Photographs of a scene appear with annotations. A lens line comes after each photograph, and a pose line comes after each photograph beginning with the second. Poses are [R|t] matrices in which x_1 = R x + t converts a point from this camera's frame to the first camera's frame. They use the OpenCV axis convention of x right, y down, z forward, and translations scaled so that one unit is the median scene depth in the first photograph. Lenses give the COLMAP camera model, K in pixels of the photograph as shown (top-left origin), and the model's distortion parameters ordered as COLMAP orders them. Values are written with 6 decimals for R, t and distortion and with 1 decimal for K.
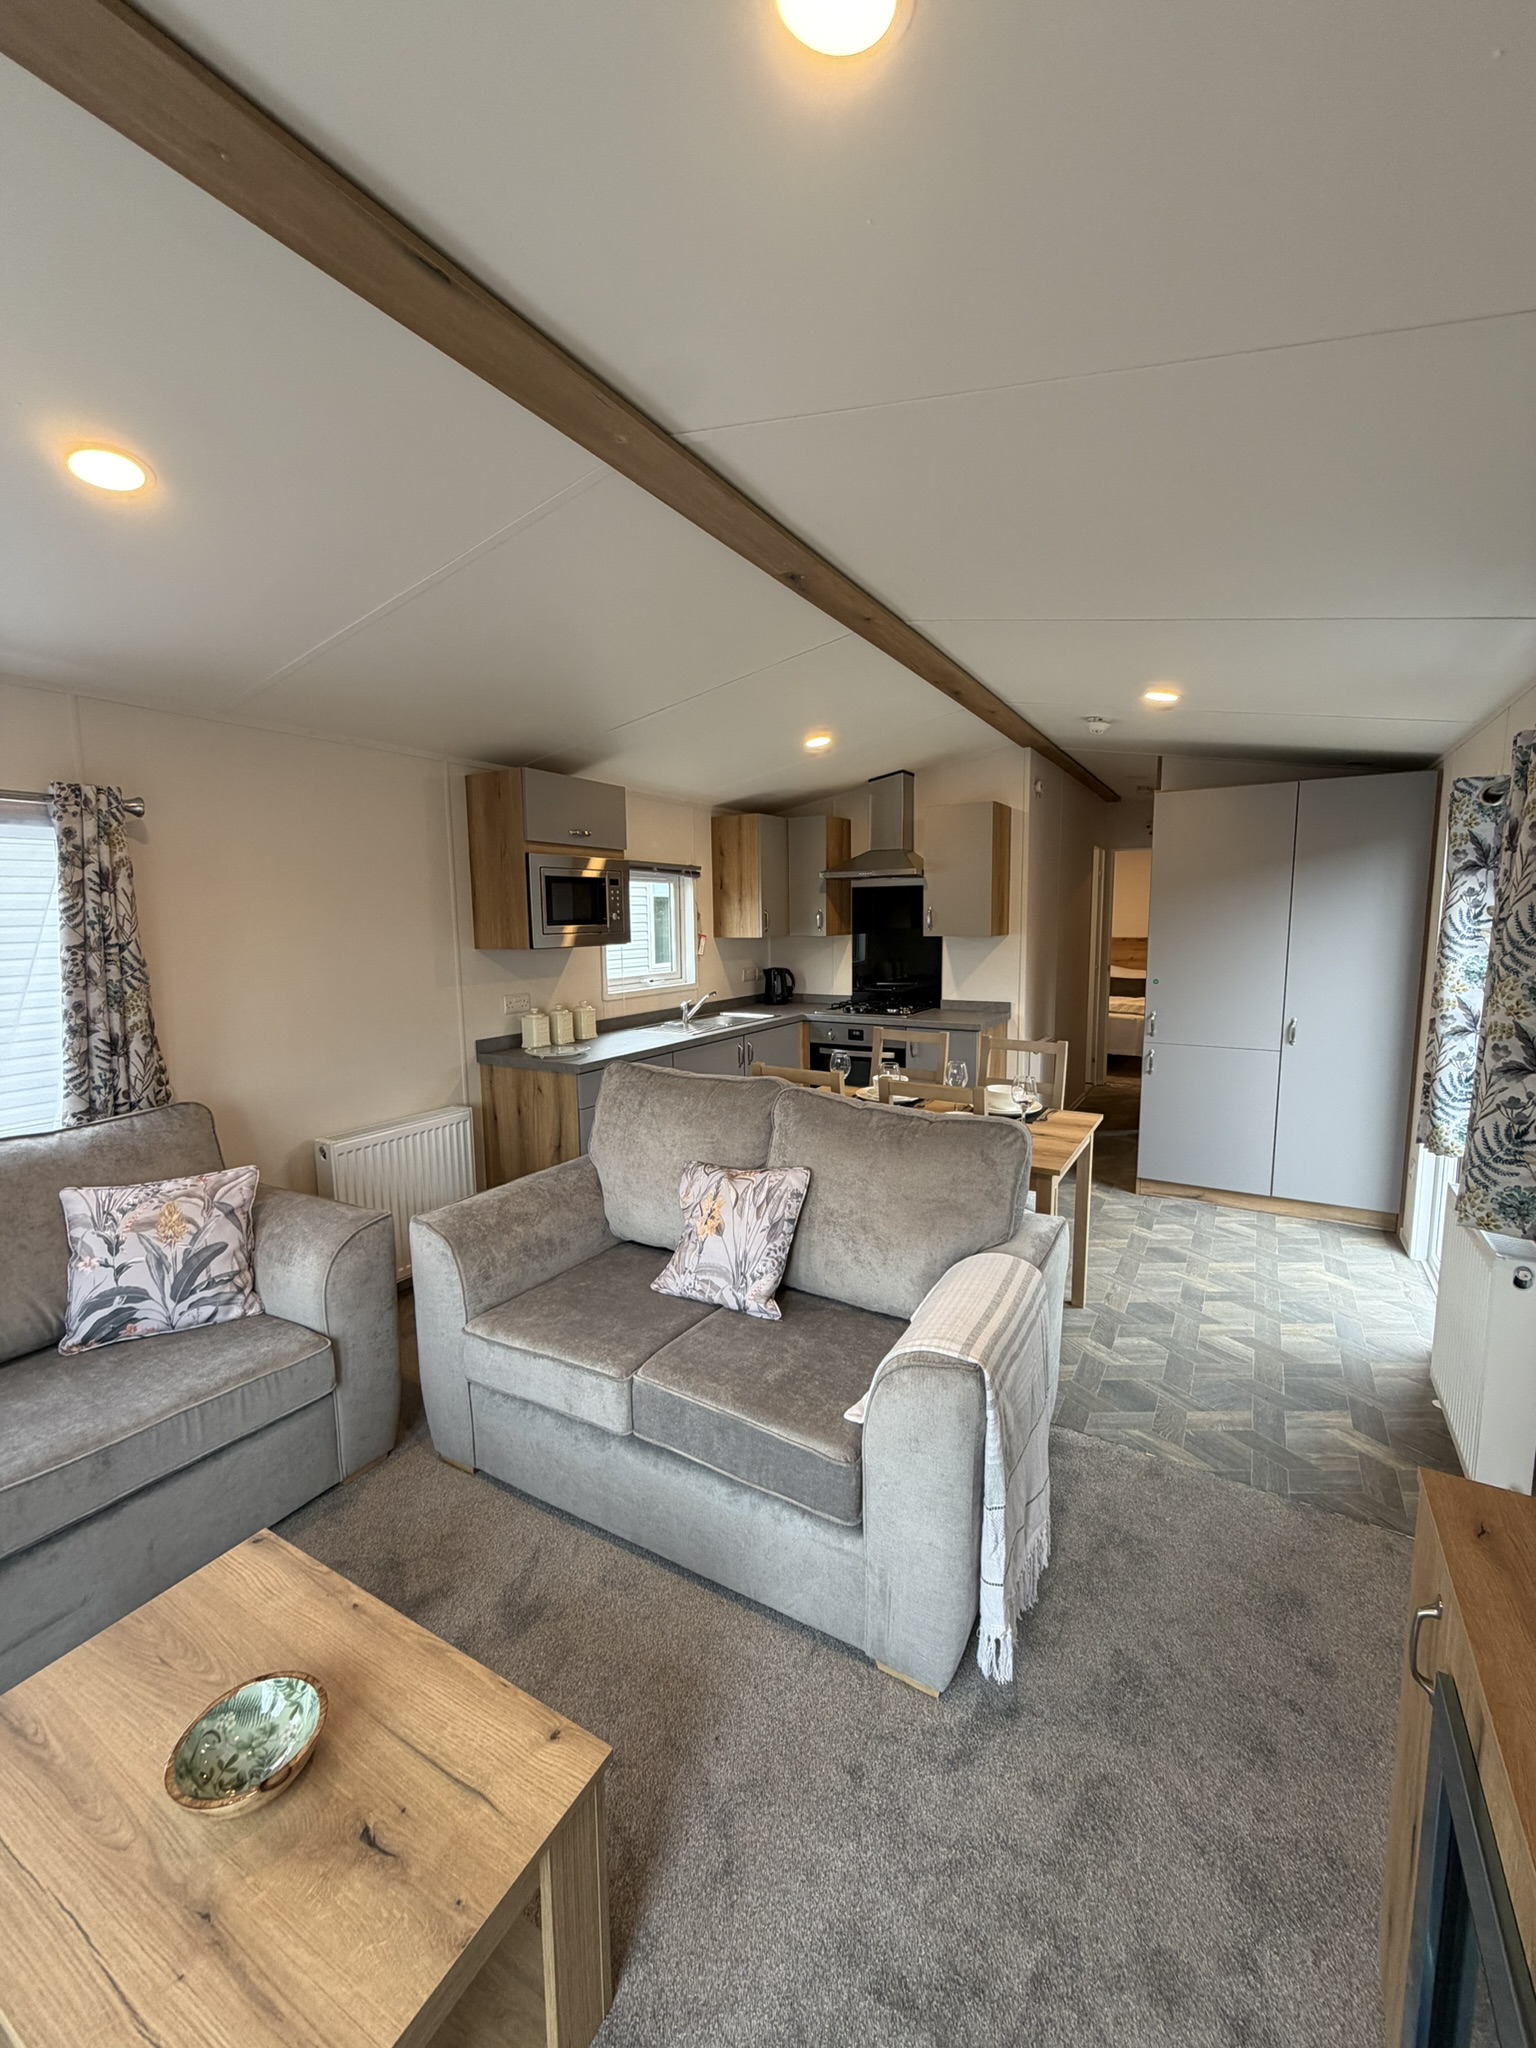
lens RADIAL K [[822.3, 0, 768.0], [0, 822.3, 1024.0], [0, 0, 1]] dist [0.000201, -0.000078]
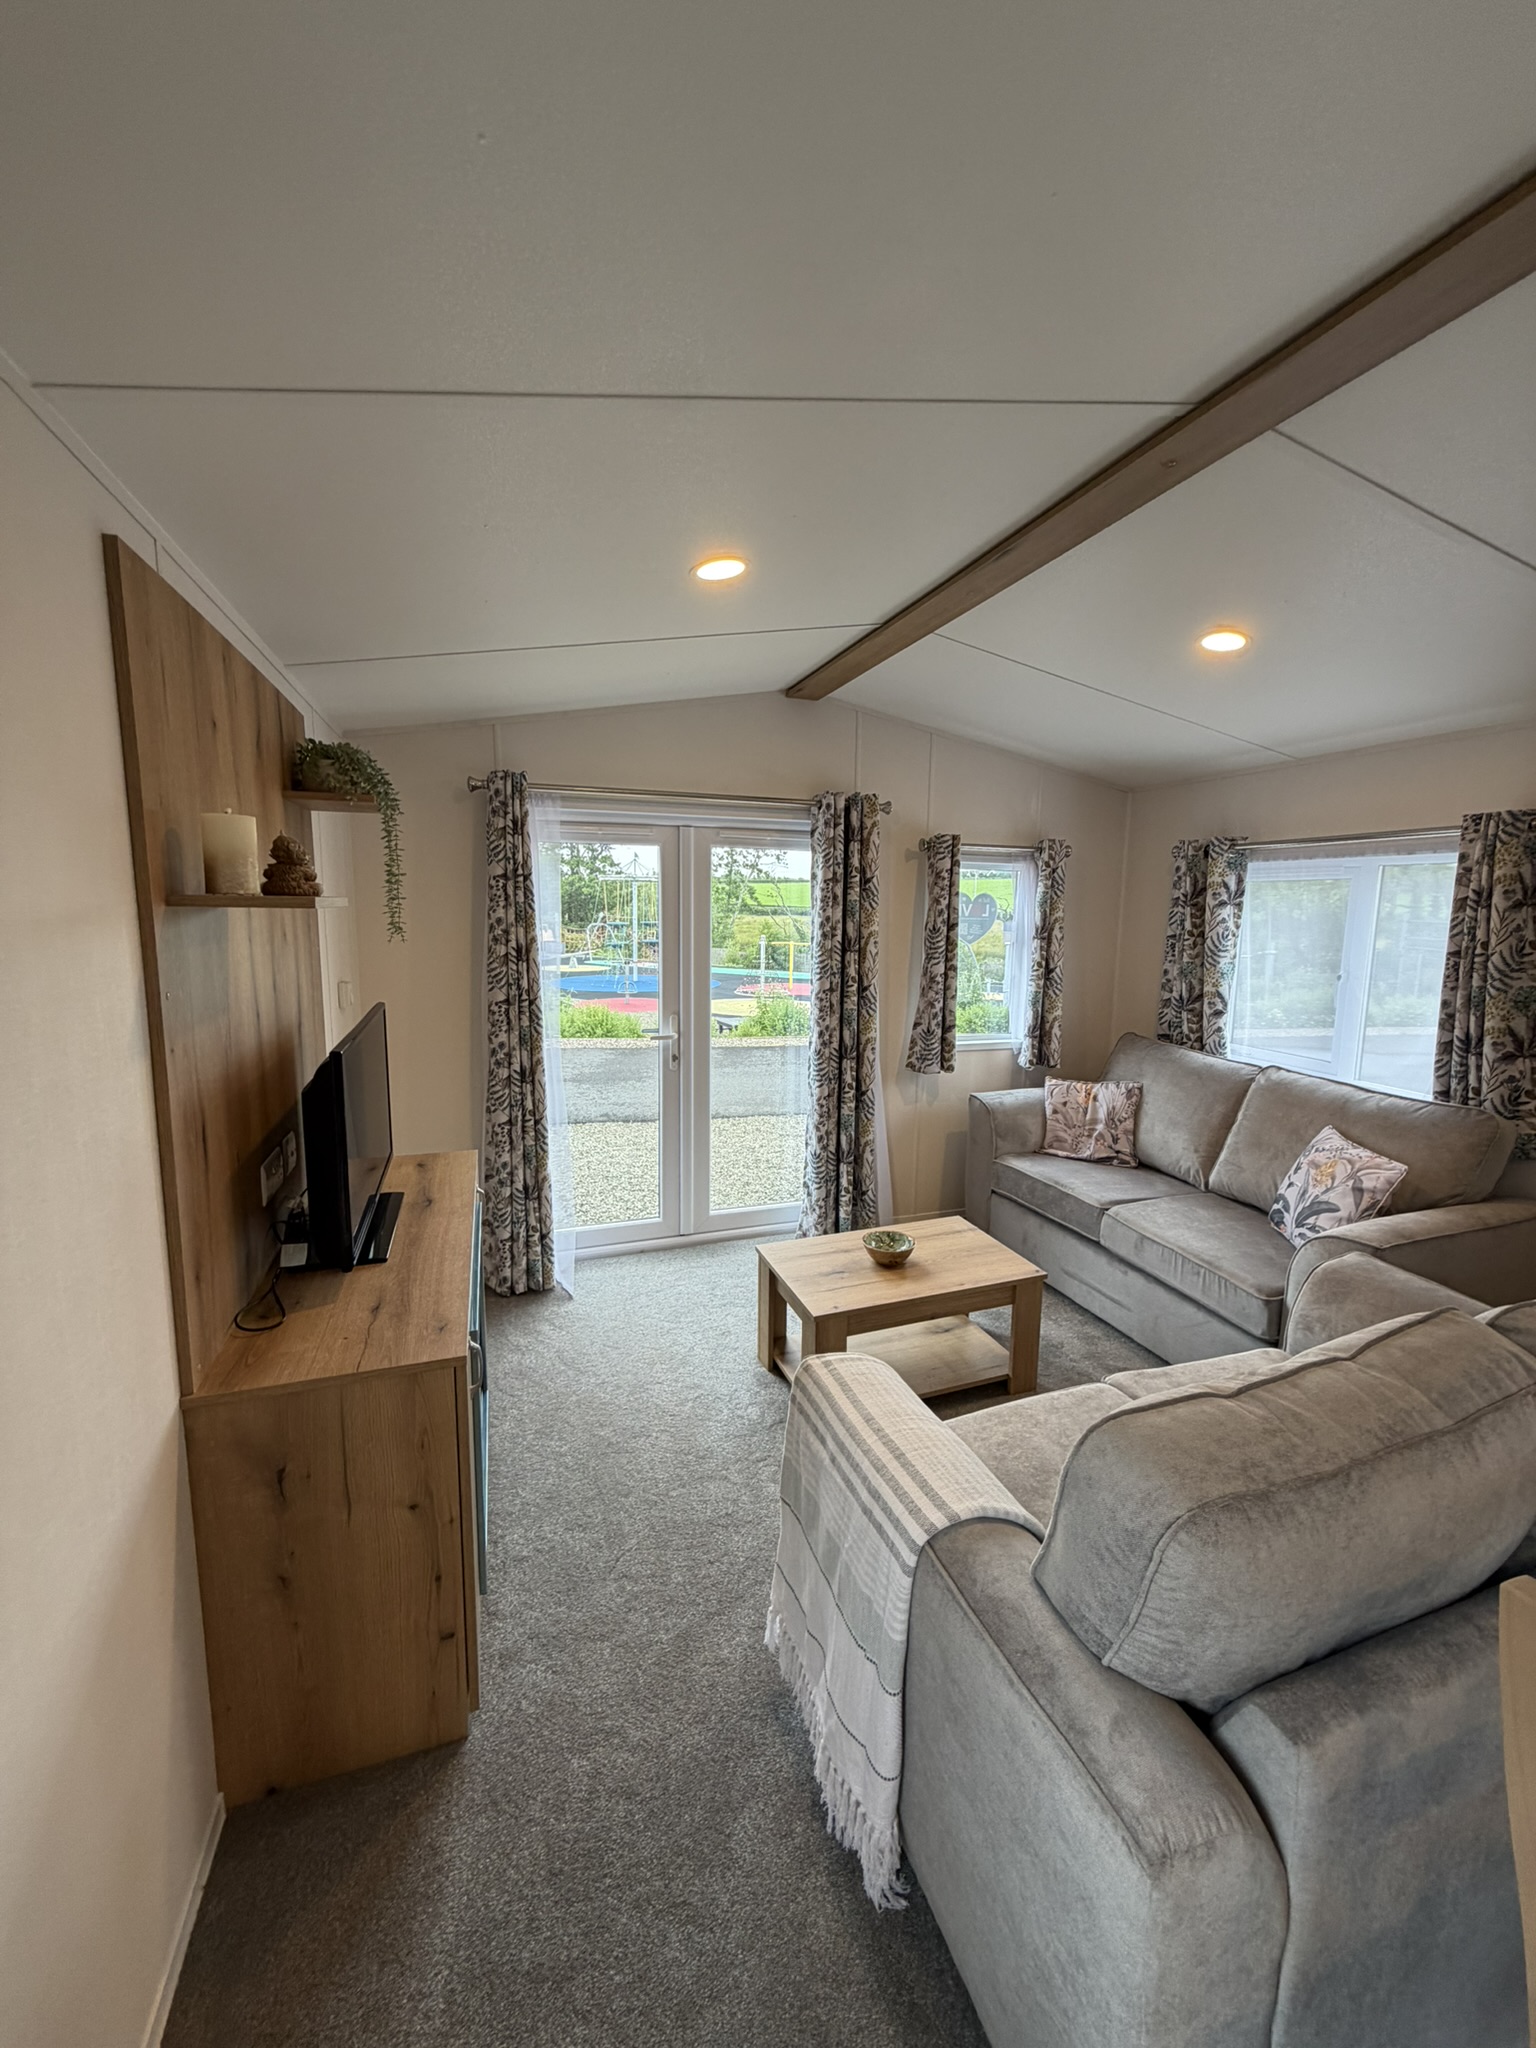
lens RADIAL K [[822.3, 0, 768.0], [0, 822.3, 1024.0], [0, 0, 1]] dist [0.000201, -0.000078]
pose [[-0.652063, 0.112011, -0.749845, 0.708639], [-0.113988, 0.963300, 0.243021, -0.175267], [0.749547, 0.243938, -0.615364, 1.037211]]
